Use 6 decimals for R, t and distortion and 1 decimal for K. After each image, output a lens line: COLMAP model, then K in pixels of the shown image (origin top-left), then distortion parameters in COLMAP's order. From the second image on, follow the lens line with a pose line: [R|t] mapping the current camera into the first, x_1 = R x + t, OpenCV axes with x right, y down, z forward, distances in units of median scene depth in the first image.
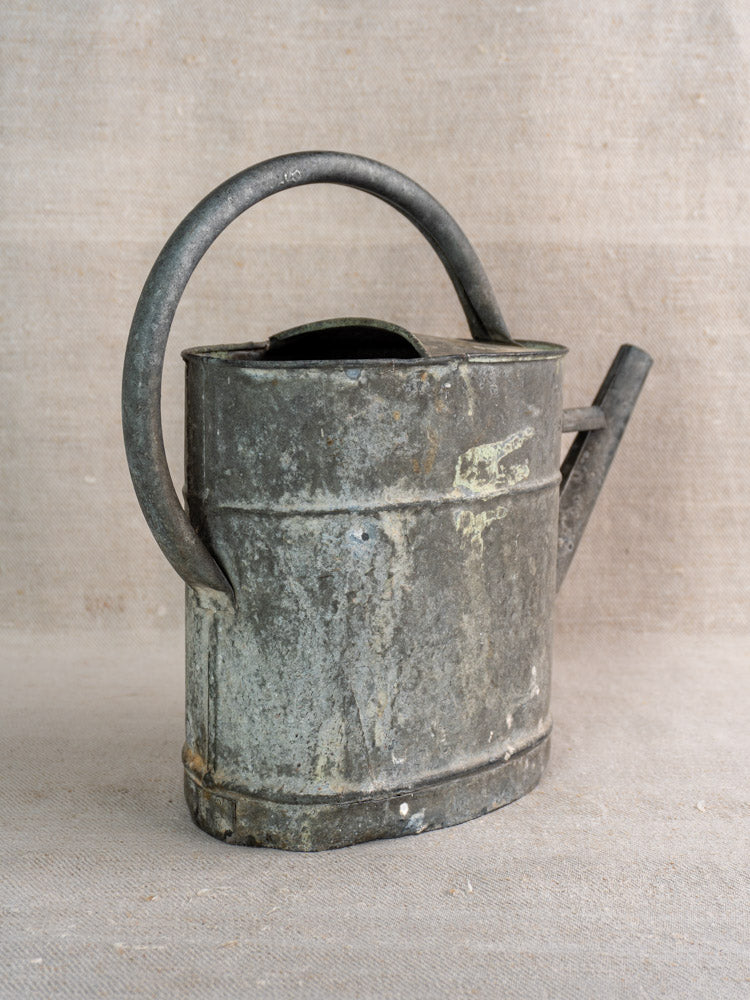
lens RADIAL K [[1486.9, 0, 375.0], [0, 1486.9, 500.0], [0, 0, 1]] dist [0.021417, 0.053261]
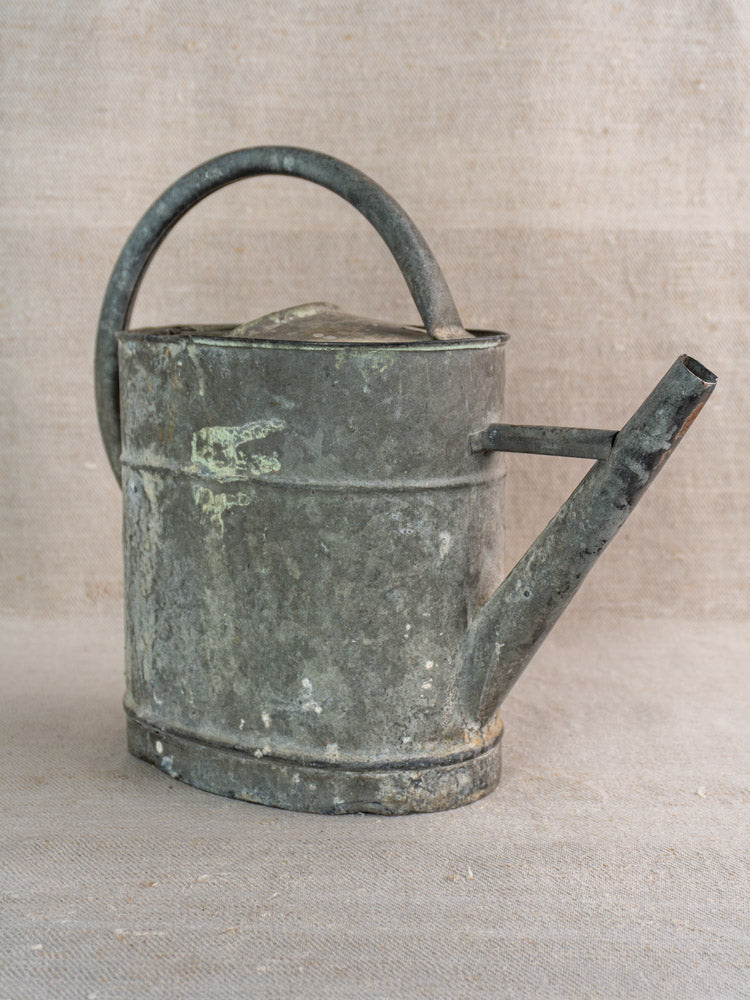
lens RADIAL K [[1434.5, 0, 375.0], [0, 1434.5, 500.0], [0, 0, 1]] dist [0.027713, 0.001083]
pose [[0.223628, 0.149075, -0.963207, 1.047921], [-0.159641, 0.980491, 0.114686, -0.117530], [0.961512, 0.128120, 0.243064, 0.872592]]
